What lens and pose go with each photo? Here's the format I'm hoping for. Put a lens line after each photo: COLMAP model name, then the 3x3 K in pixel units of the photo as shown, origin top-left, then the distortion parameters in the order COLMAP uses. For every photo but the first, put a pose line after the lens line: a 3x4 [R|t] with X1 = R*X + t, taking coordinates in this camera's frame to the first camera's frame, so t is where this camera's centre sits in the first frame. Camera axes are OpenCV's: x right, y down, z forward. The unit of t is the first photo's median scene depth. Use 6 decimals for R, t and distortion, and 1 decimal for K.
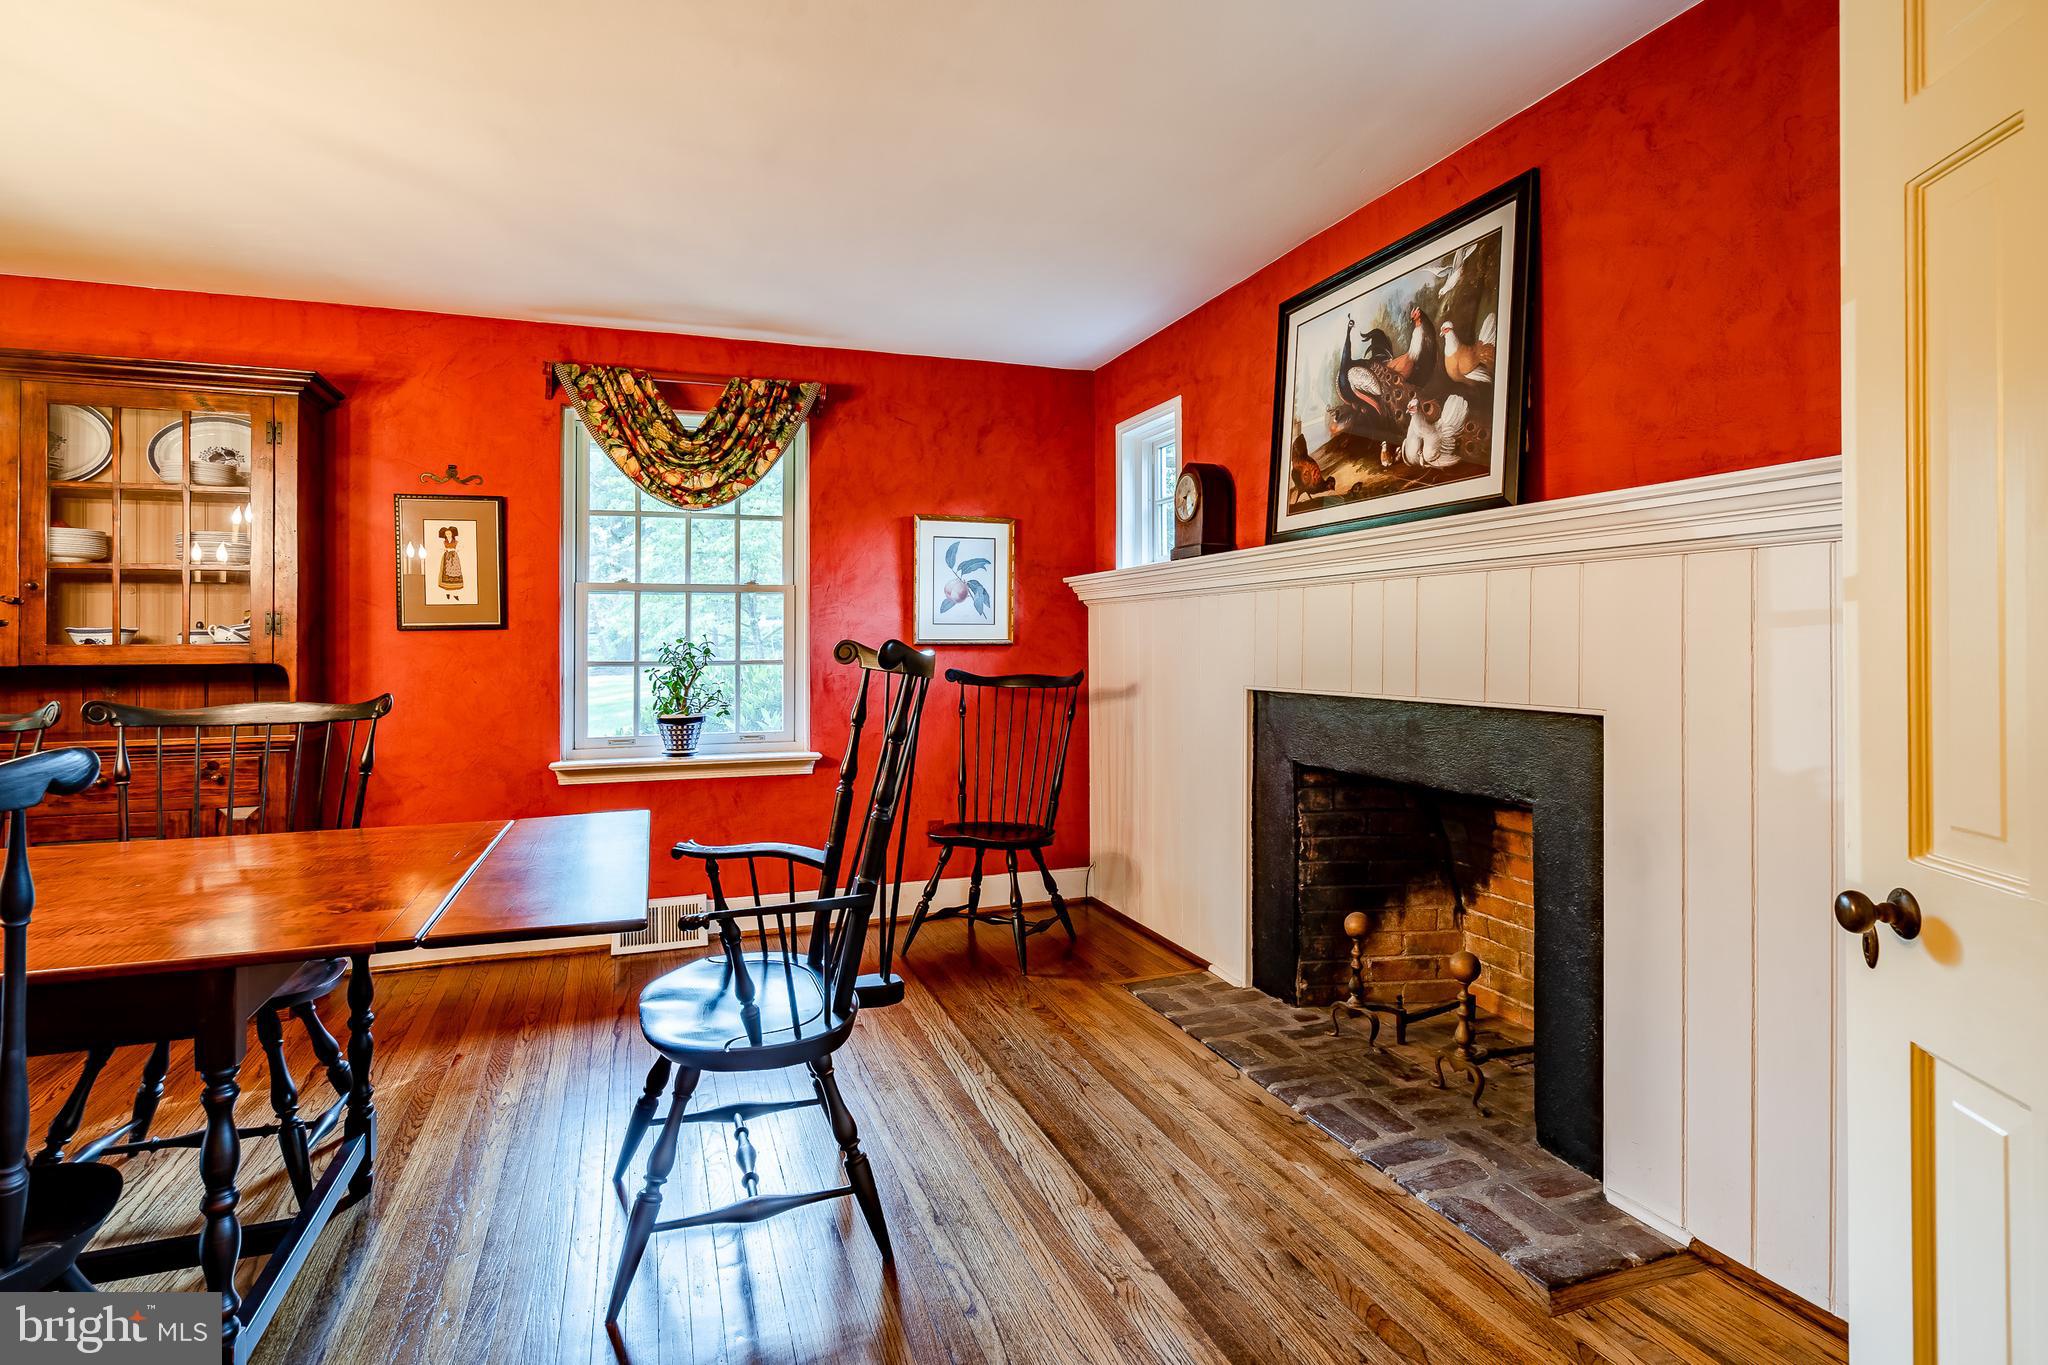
lens RADIAL K [[1065.3, 0, 1057.9], [0, 1065.3, 647.5], [0, 0, 1]] dist [-0.001209, 0.000953]
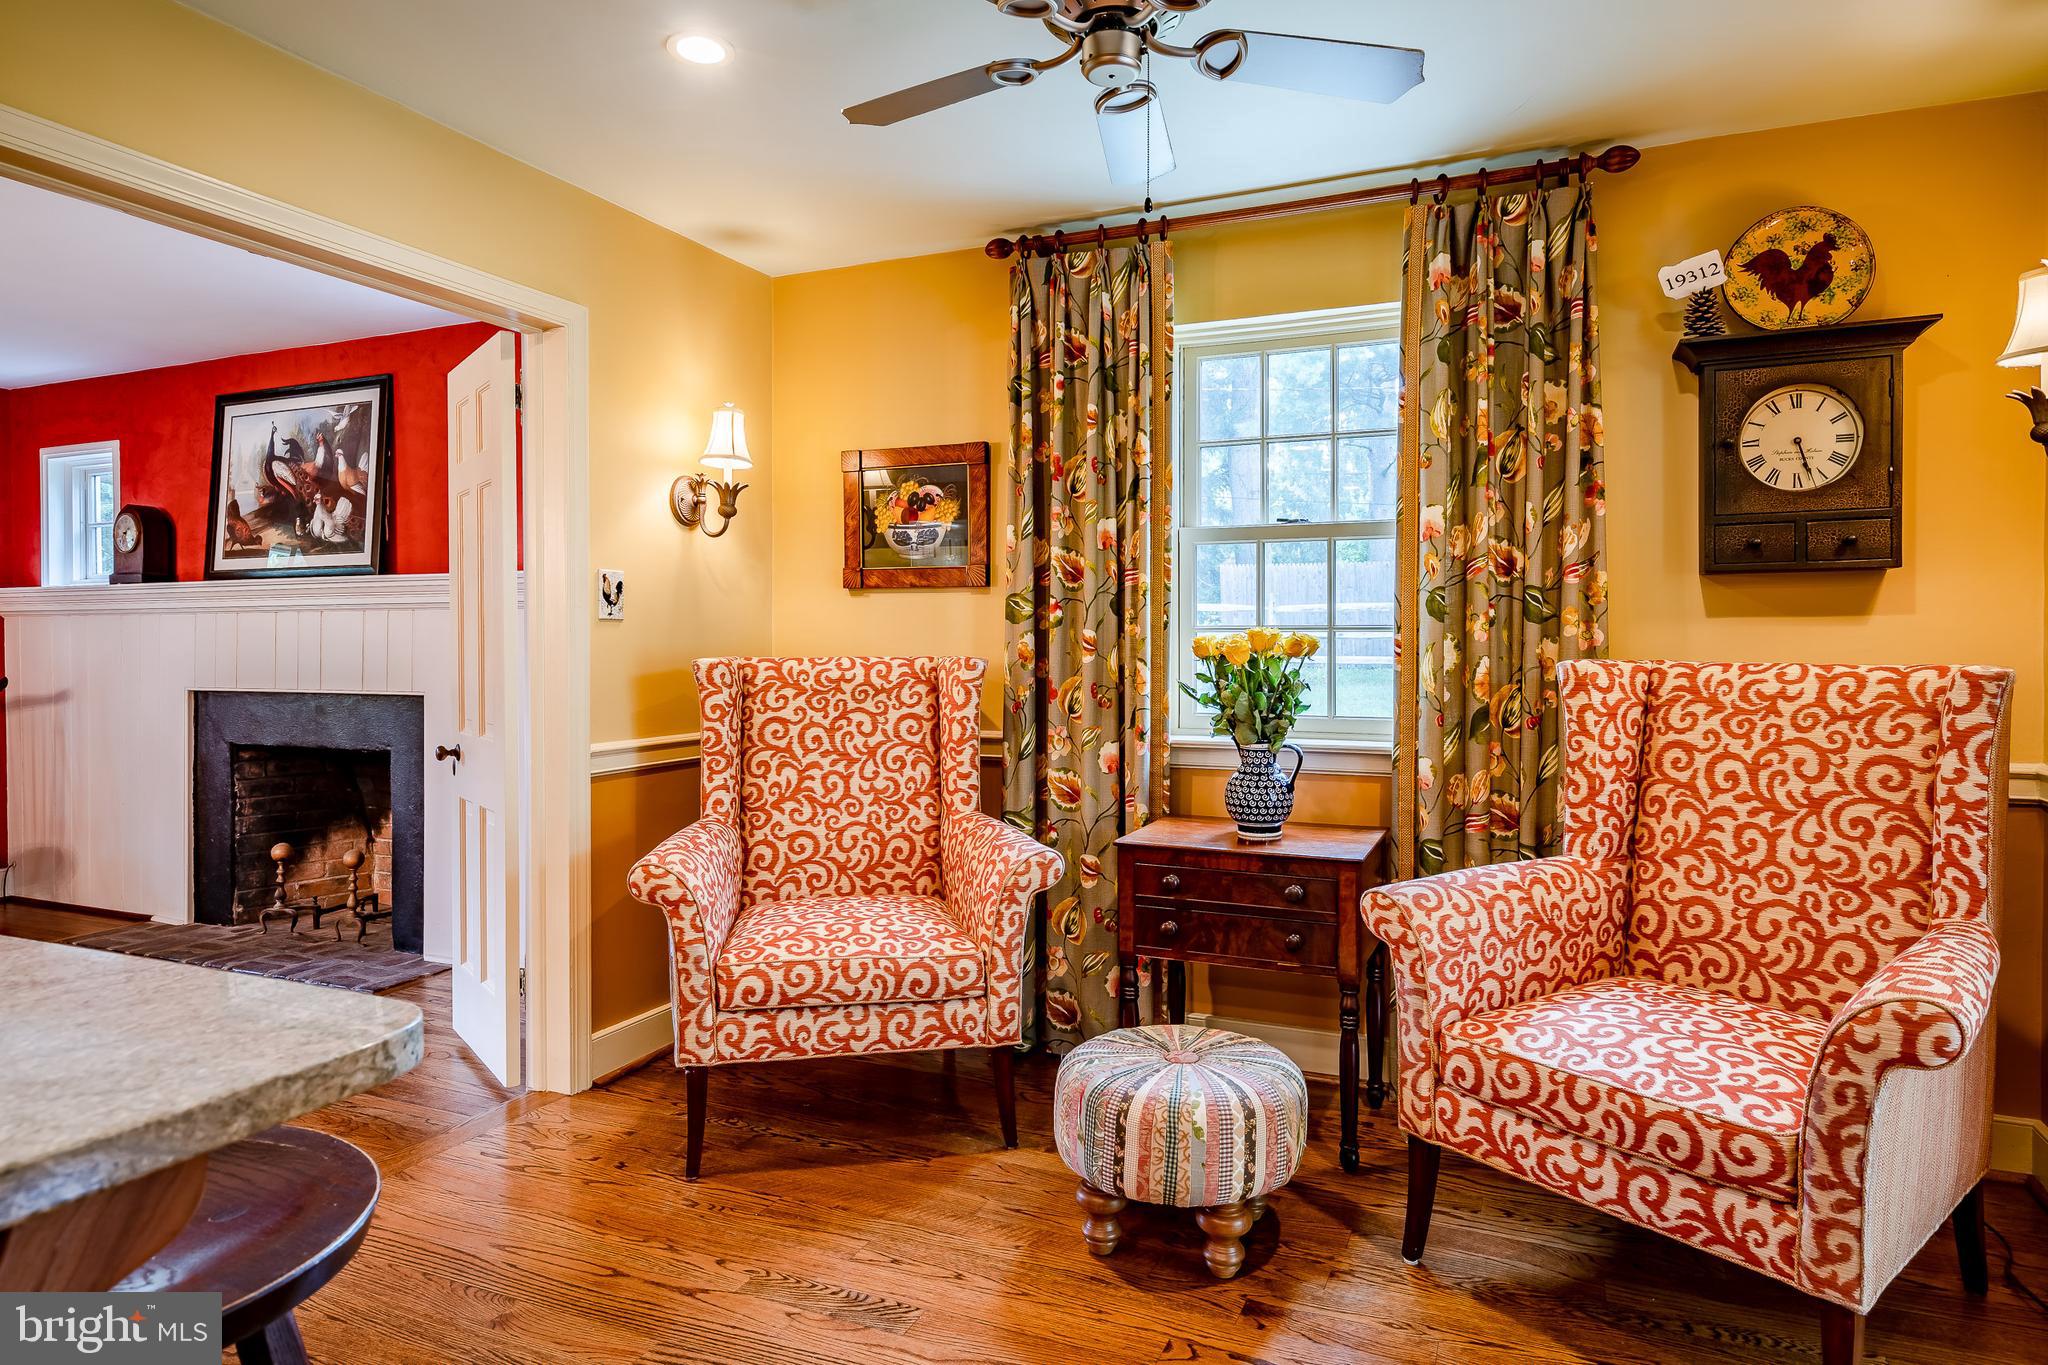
lens RADIAL K [[1153.7, 0, 1035.6], [0, 1153.7, 670.3], [0, 0, 1]] dist [0.007442, 0.005141]
pose [[0.705134, -0.005333, 0.709054, -0.102075], [-0.001714, 0.999956, 0.009225, 0.001086], [-0.709072, -0.007720, 0.705094, -0.779643]]
